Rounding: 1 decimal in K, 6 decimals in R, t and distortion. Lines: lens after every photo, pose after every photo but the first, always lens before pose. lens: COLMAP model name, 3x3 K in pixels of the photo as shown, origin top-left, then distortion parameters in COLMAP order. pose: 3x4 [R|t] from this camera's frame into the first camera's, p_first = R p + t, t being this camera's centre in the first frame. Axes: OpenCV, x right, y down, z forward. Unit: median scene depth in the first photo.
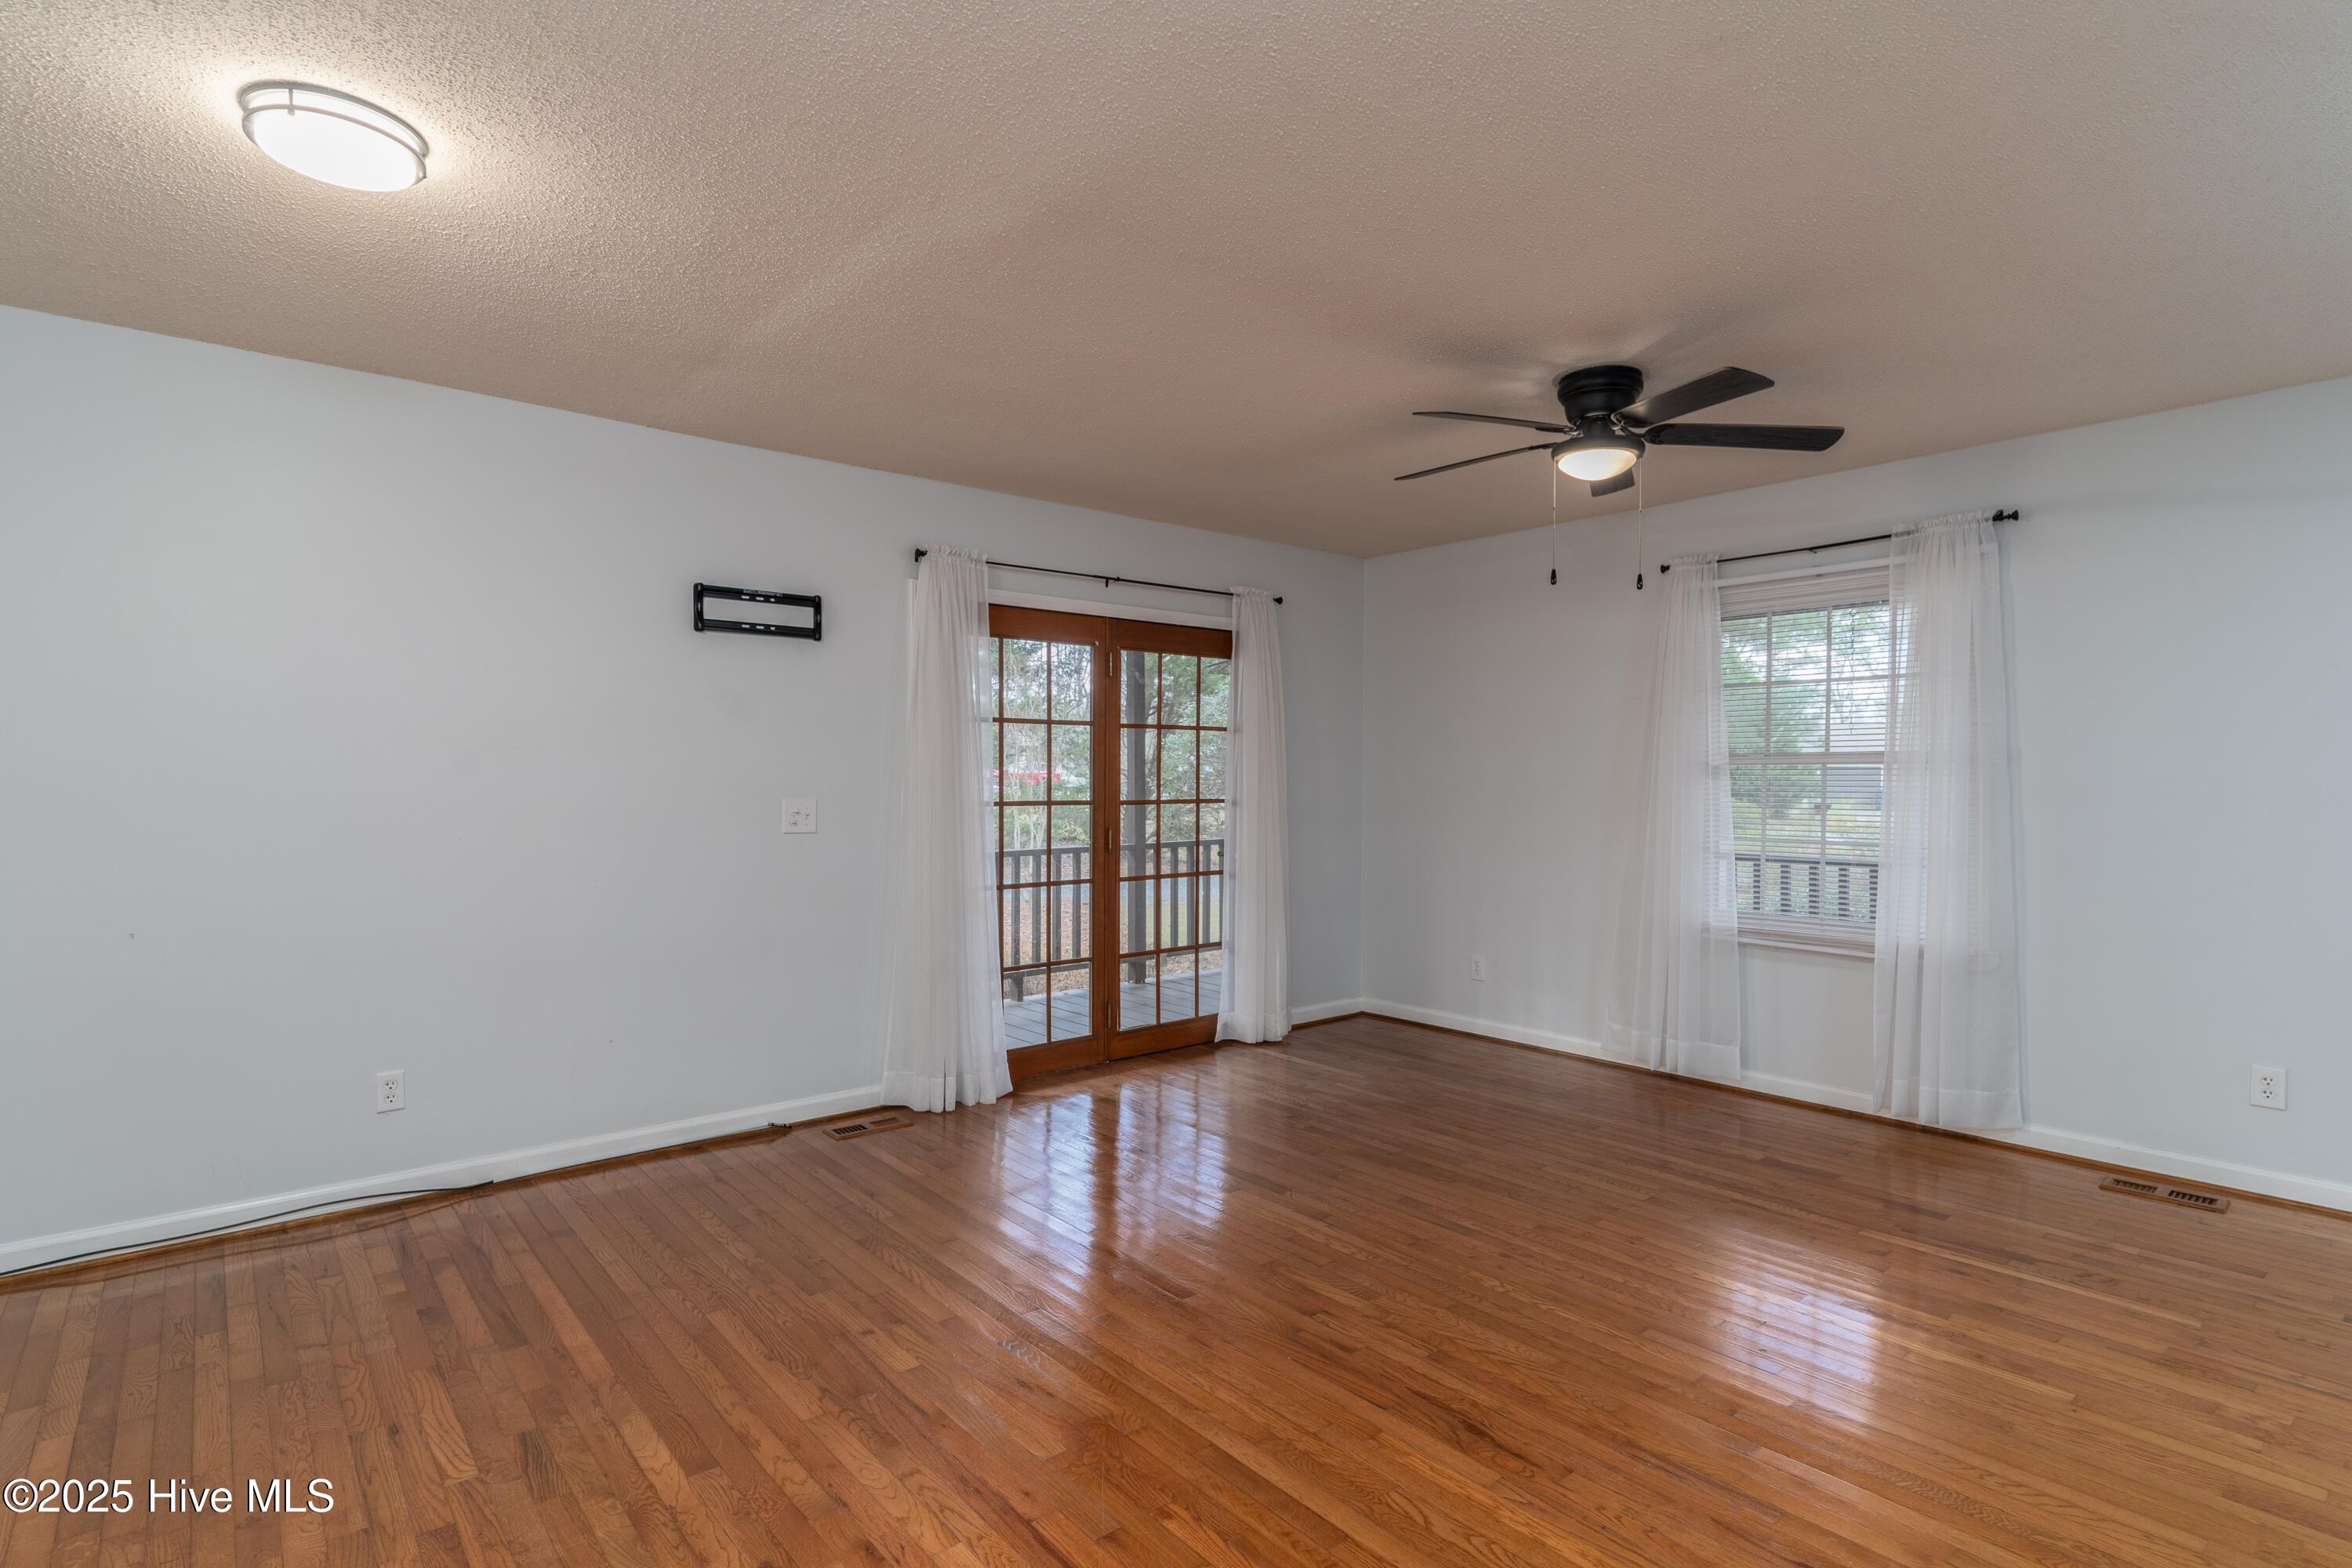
lens RADIAL K [[1152.1, 0, 1197.6], [0, 1152.1, 792.9], [0, 0, 1]] dist [0.006953, 0.000935]
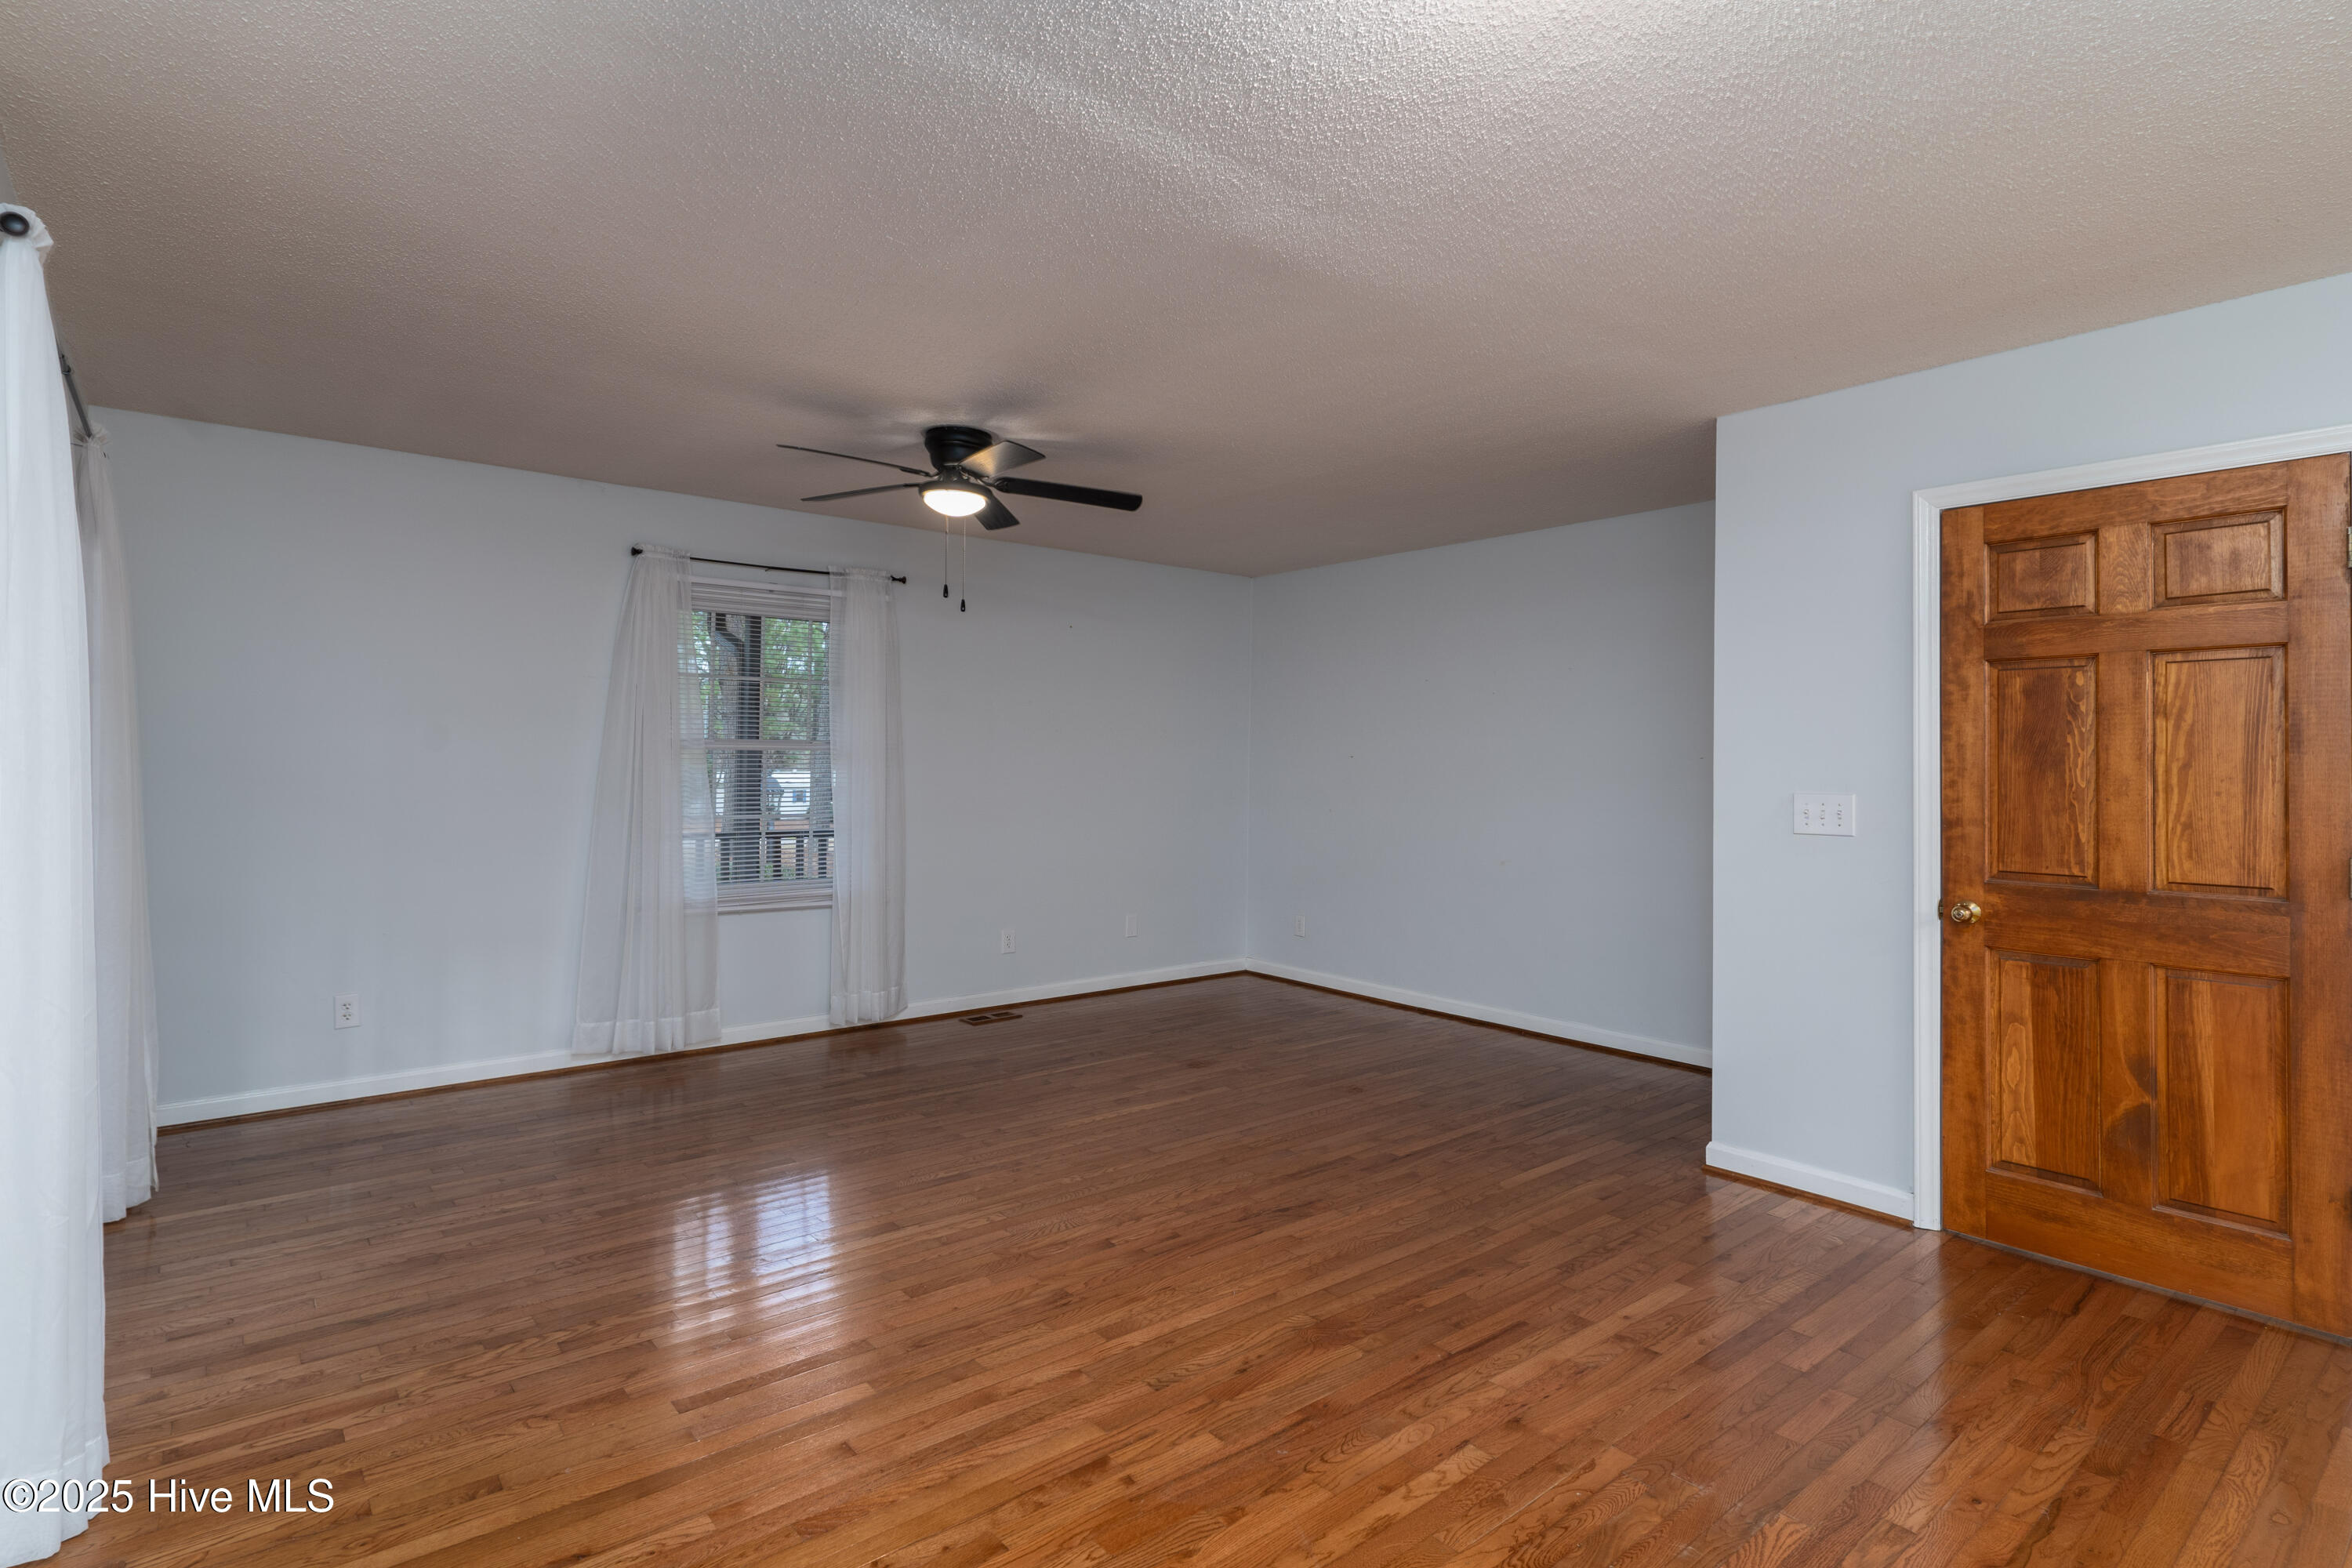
lens RADIAL K [[1152.1, 0, 1166.9], [0, 1152.1, 758.6], [0, 0, 1]] dist [0.006953, 0.000935]
pose [[0.033105, 0.005634, 0.999436, -1.421321], [0.007275, 0.999956, -0.005878, -0.015814], [-0.999425, 0.007466, 0.033063, 1.263448]]
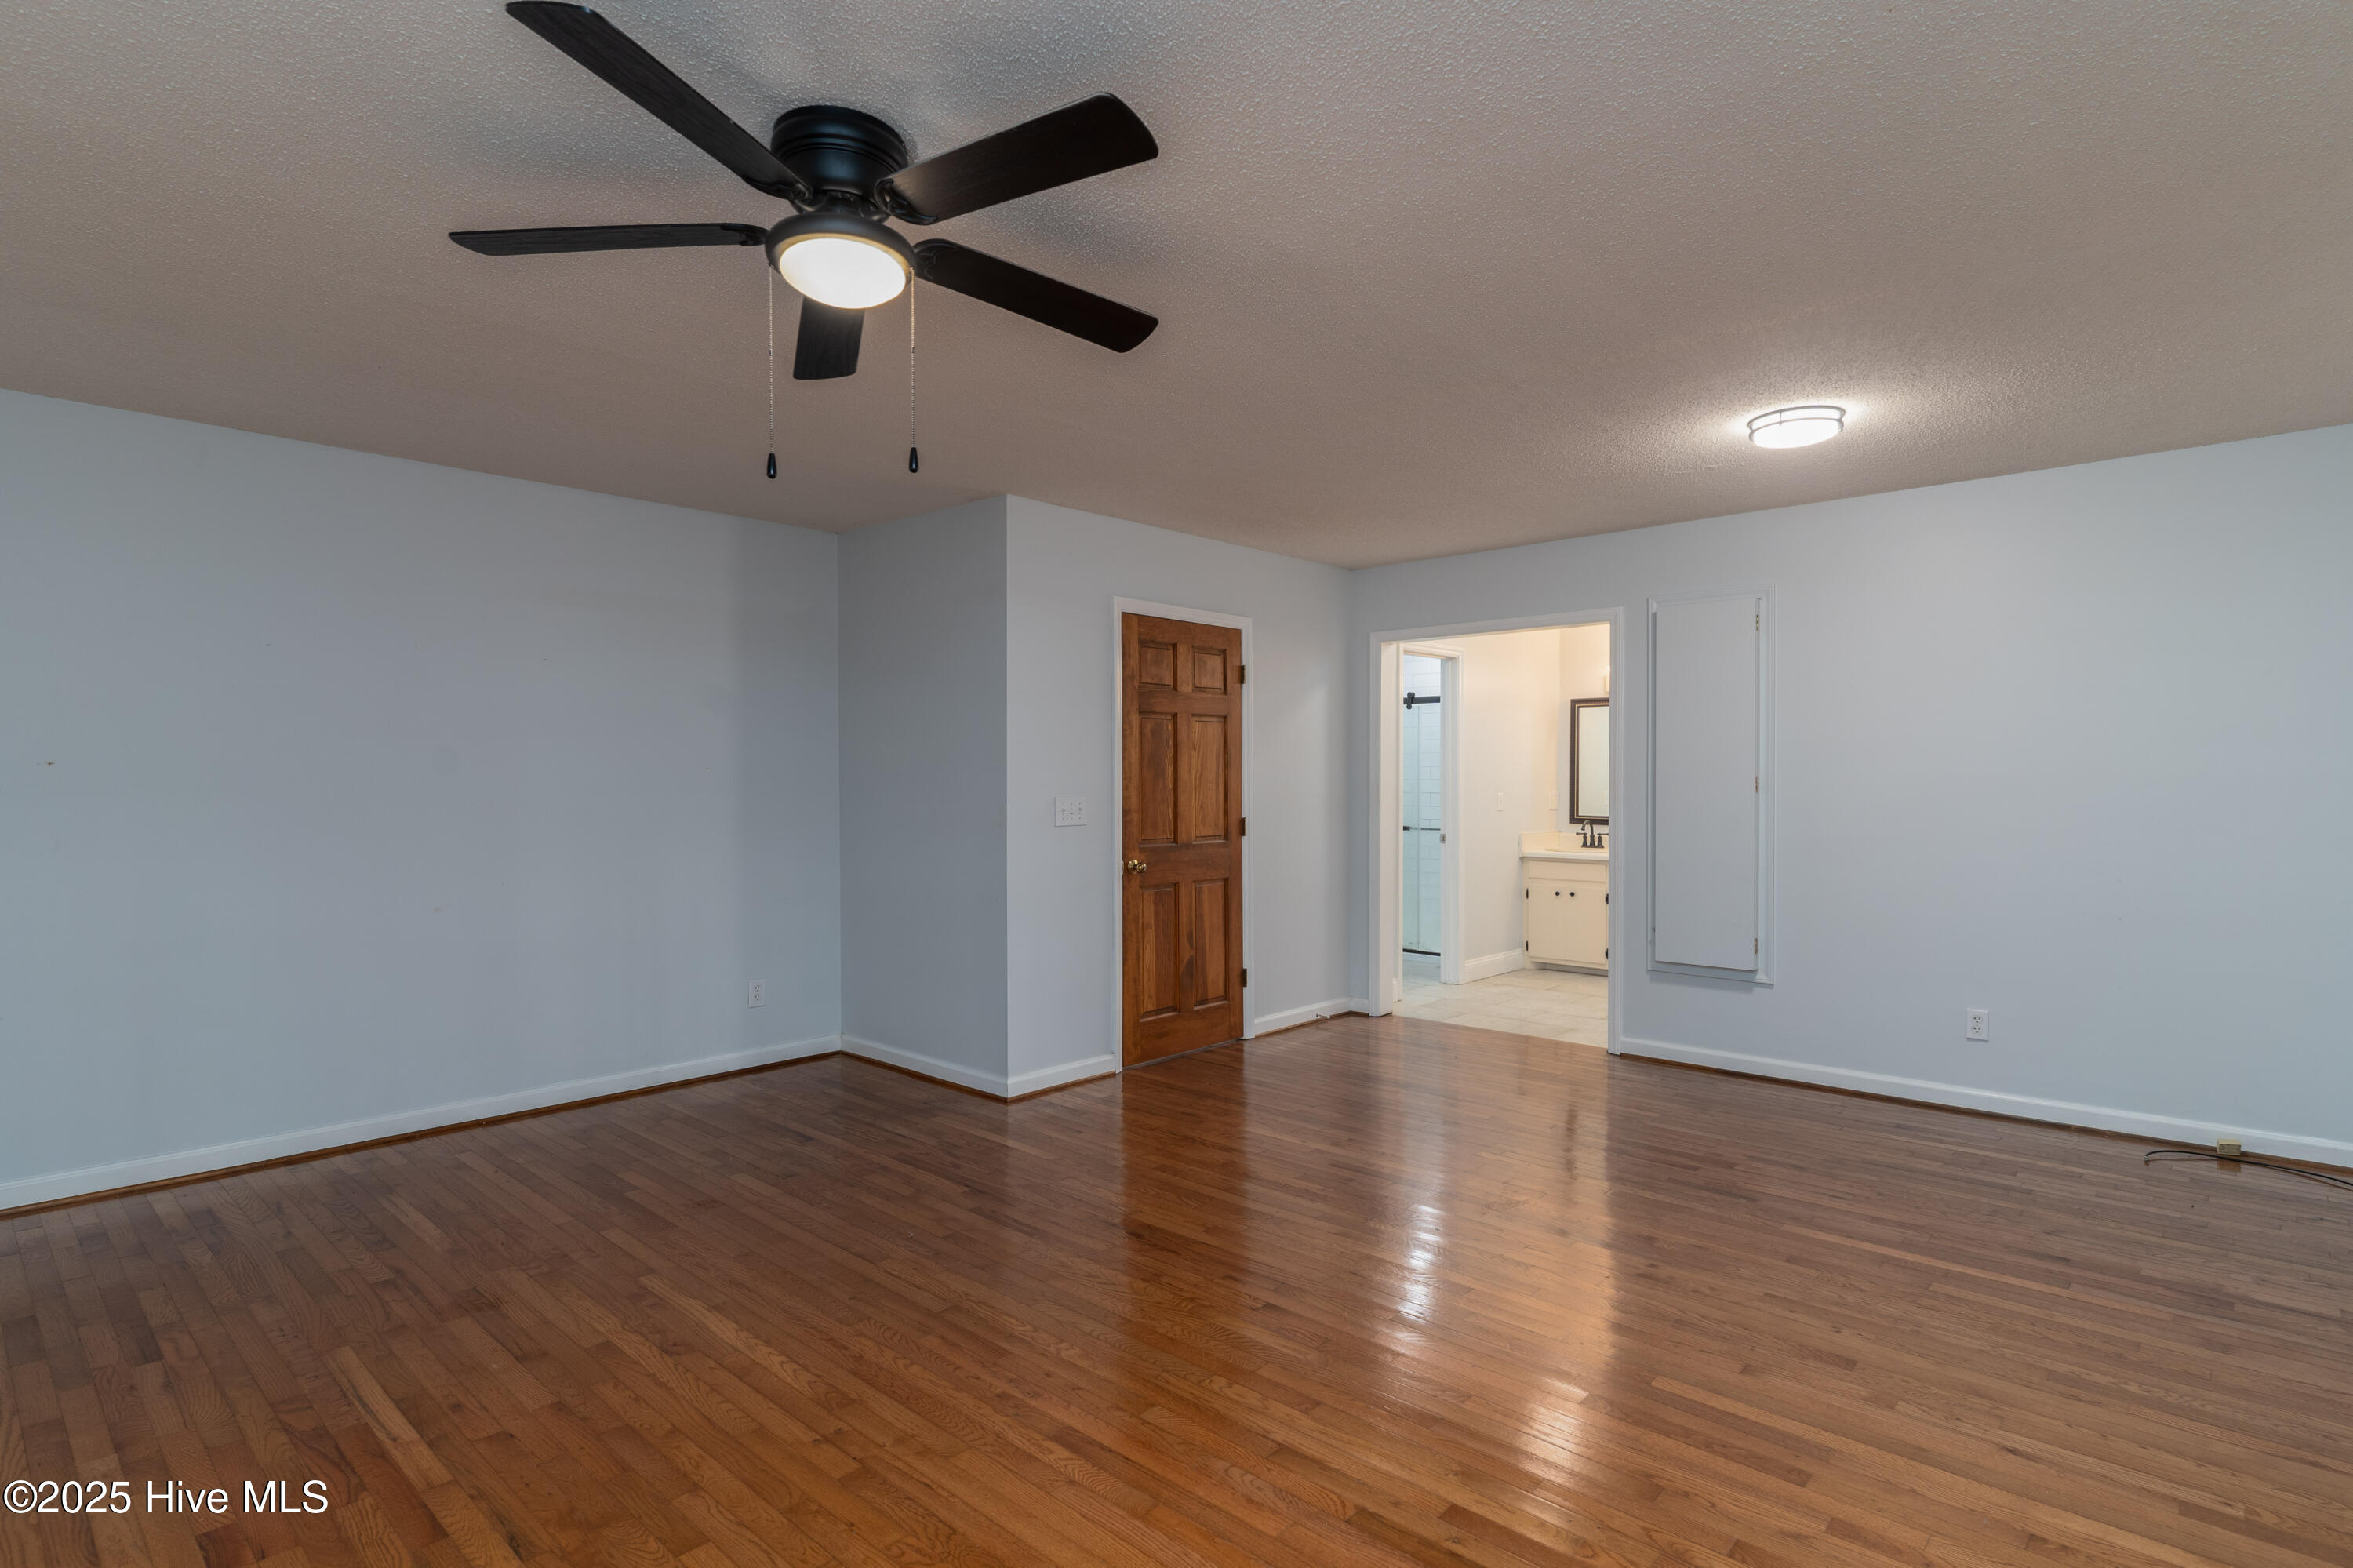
lens RADIAL K [[1152.6, 0, 1164.1], [0, 1152.6, 786.4], [0, 0, 1]] dist [0.006953, 0.000935]
pose [[-0.995158, 0.000337, -0.098283, 0.401245], [-0.001226, 0.999874, 0.015841, -0.024071], [0.098276, 0.015885, -0.995032, 2.773989]]
